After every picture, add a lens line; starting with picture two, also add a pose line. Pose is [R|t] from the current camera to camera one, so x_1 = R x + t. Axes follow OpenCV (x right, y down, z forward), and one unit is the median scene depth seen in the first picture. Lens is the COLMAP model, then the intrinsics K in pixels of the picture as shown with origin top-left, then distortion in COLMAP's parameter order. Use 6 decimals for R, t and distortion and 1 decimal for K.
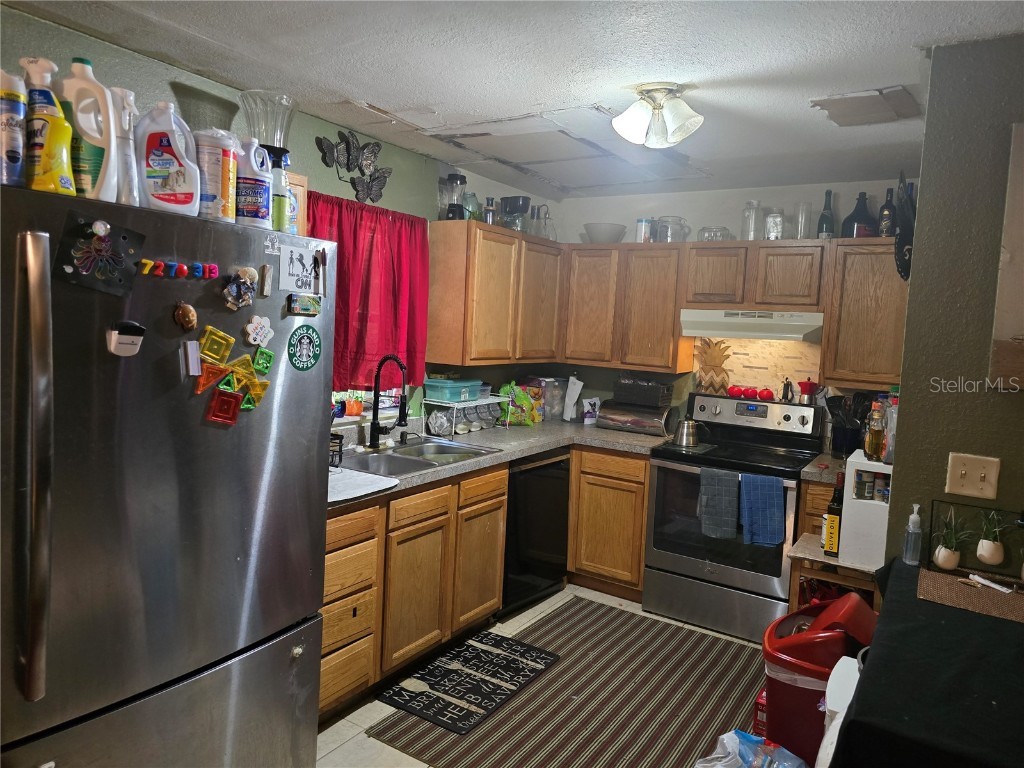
lens RADIAL K [[693.0, 0, 512.5], [0, 693.0, 381.5], [0, 0, 1]] dist [-0.003208, -0.001086]
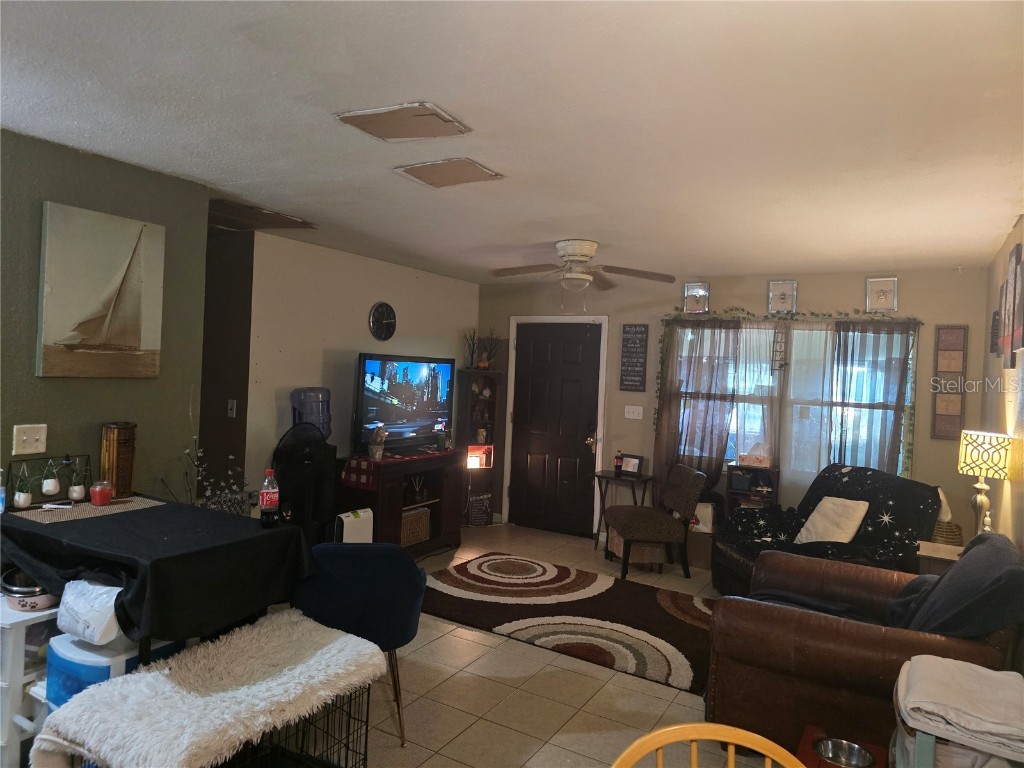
lens RADIAL K [[693.0, 0, 511.4], [0, 693.0, 384.3], [0, 0, 1]] dist [-0.003208, -0.001086]
pose [[-0.058558, -0.070071, 0.995822, -0.831111], [0.027891, 0.997029, 0.071796, -0.054214], [-0.997894, 0.031979, -0.056429, 0.080049]]
